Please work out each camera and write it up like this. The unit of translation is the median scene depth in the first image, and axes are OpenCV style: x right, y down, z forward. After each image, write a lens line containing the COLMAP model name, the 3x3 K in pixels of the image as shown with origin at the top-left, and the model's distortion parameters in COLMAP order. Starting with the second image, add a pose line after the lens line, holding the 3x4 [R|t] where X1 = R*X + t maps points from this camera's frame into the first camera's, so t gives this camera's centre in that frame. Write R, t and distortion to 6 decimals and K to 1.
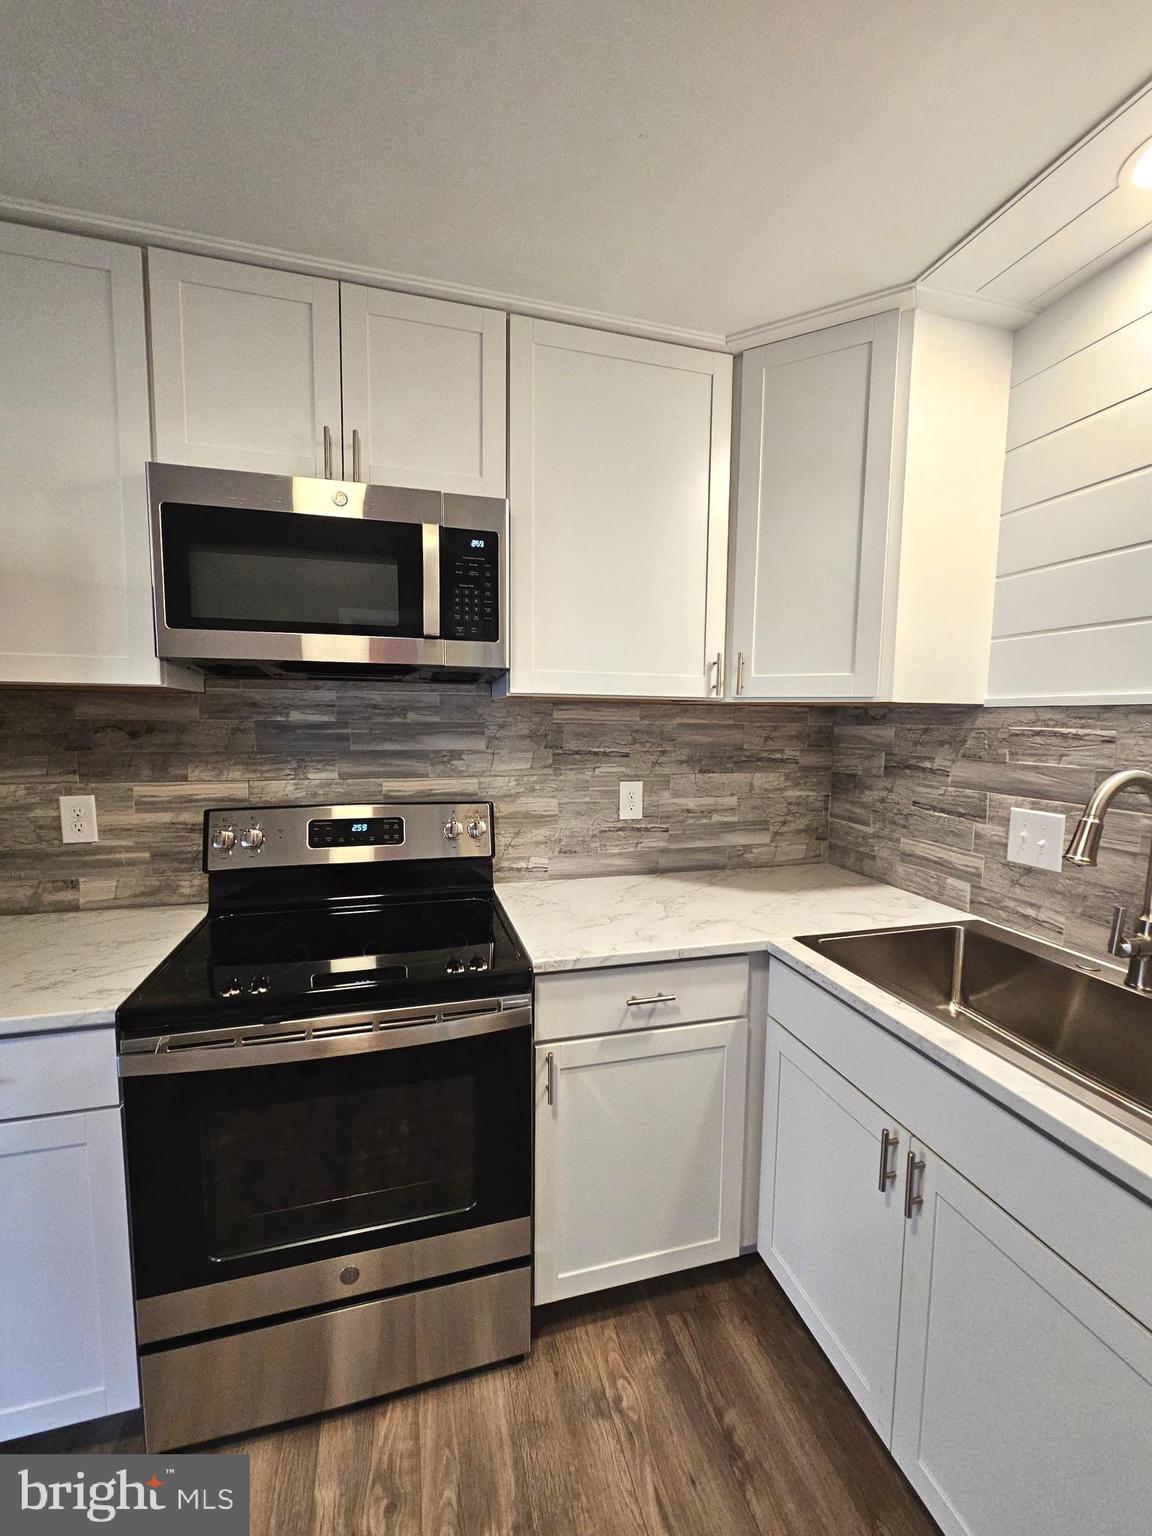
lens RADIAL K [[627.1, 0, 577.6], [0, 627.1, 775.2], [0, 0, 1]] dist [-0.001668, 0.000559]
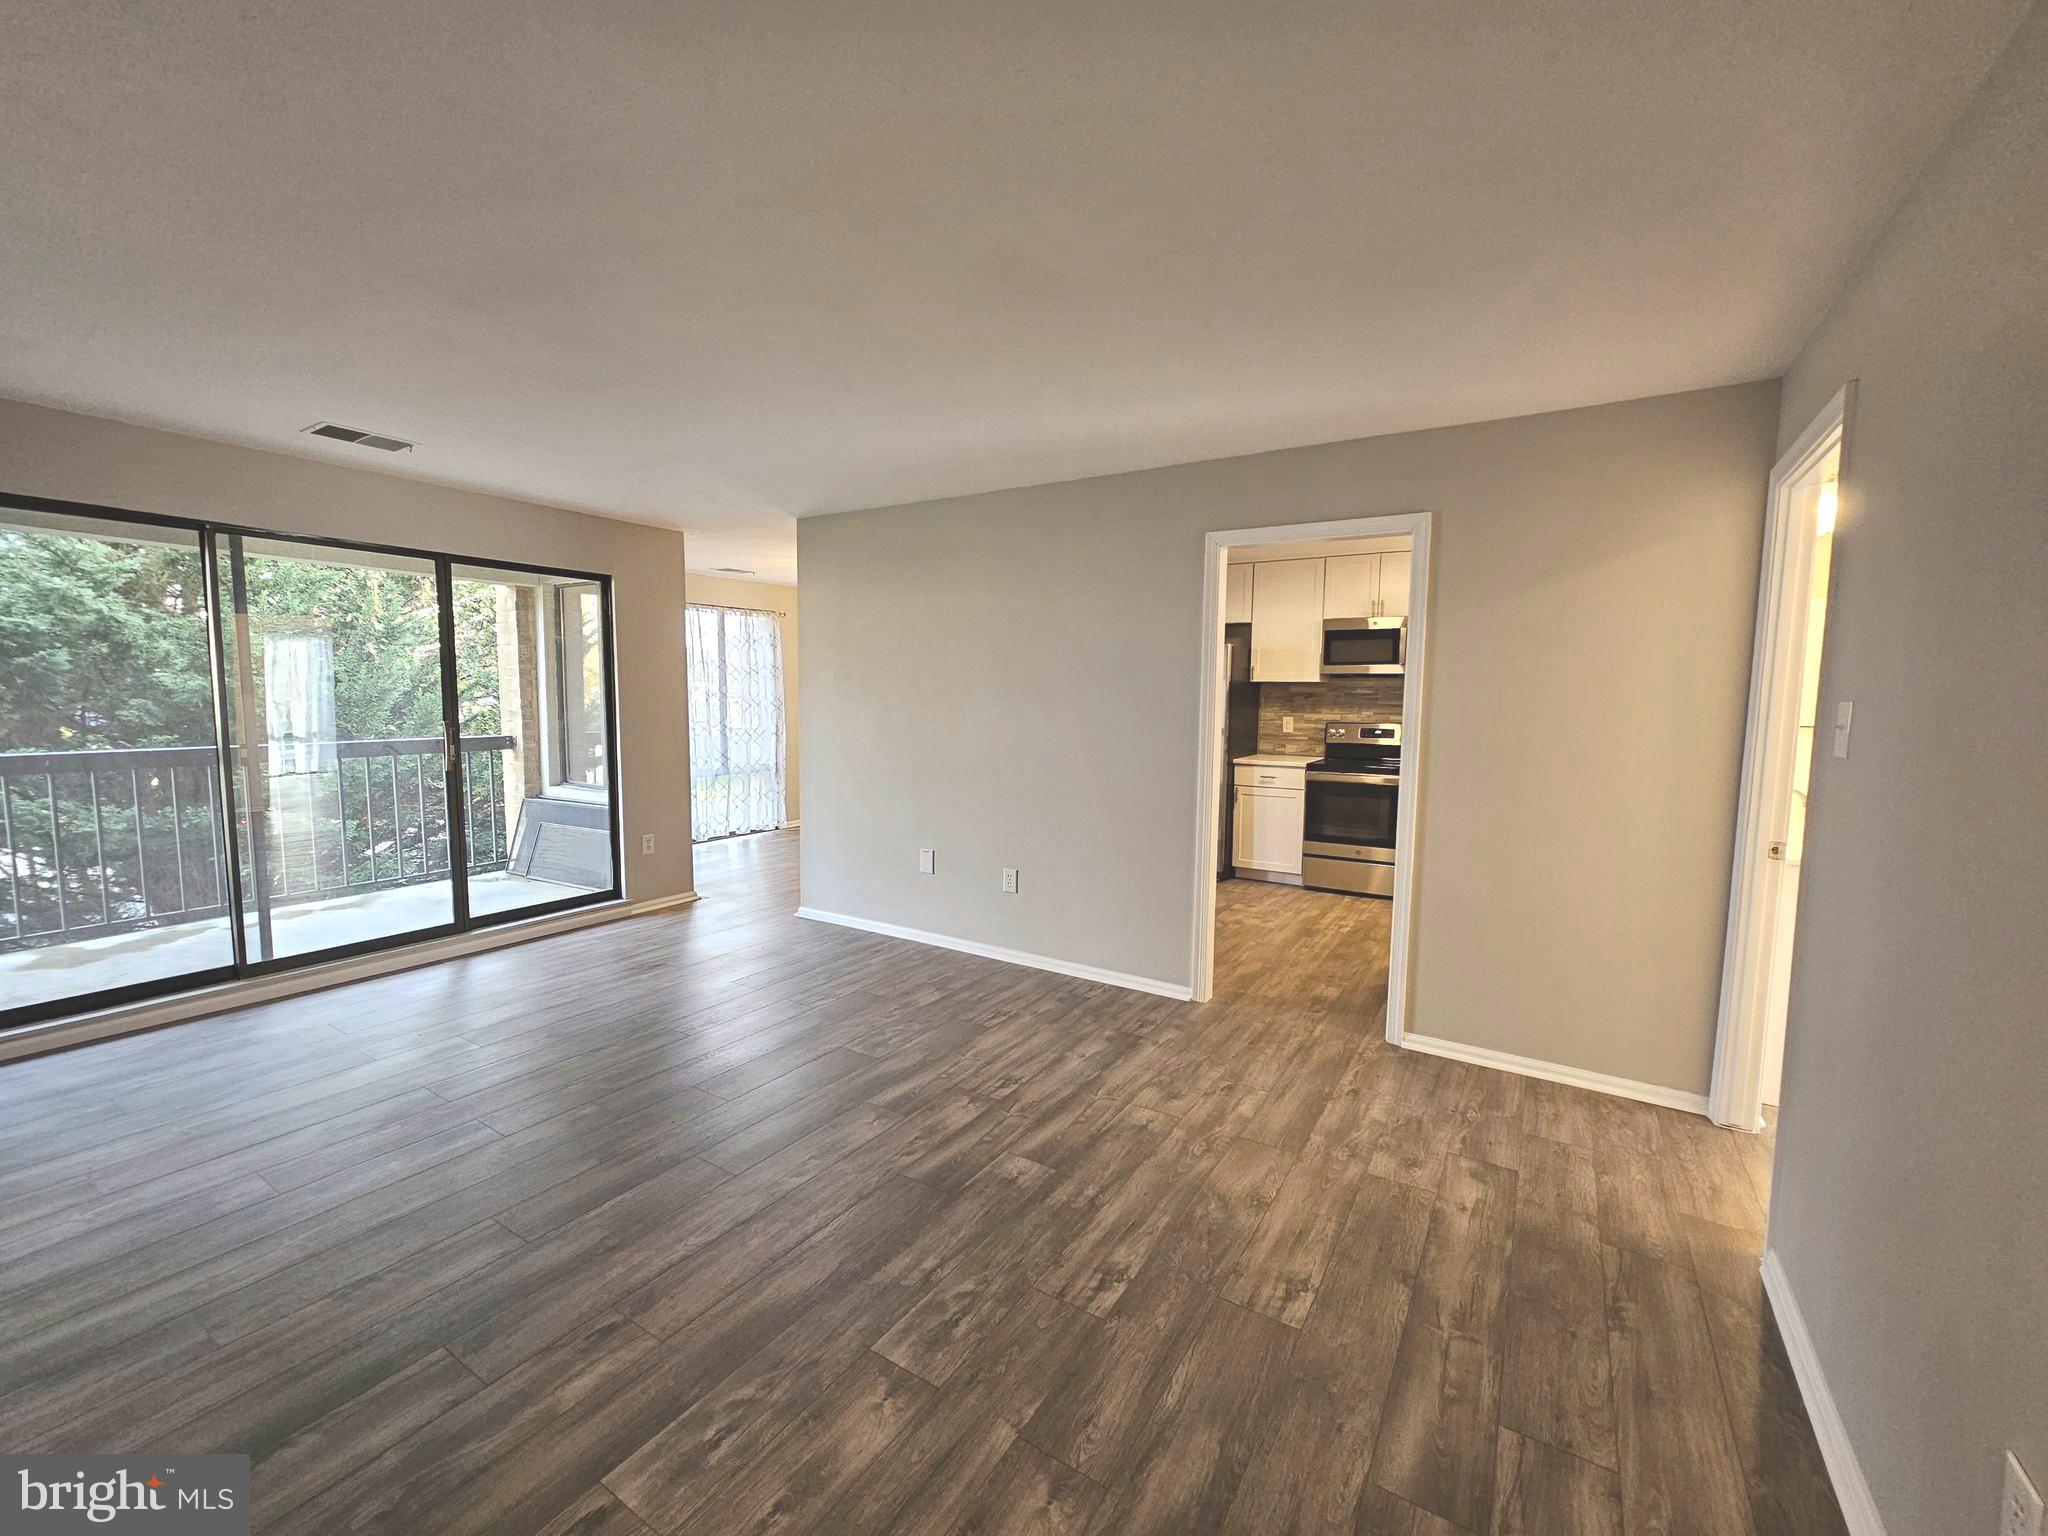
lens RADIAL K [[836.2, 0, 1033.5], [0, 836.2, 766.5], [0, 0, 1]] dist [-0.001668, 0.000559]
pose [[0.676170, 0.062917, -0.734054, 1.351348], [-0.070450, 0.997303, 0.020586, 0.271582], [0.733370, 0.037794, 0.678779, -2.627799]]
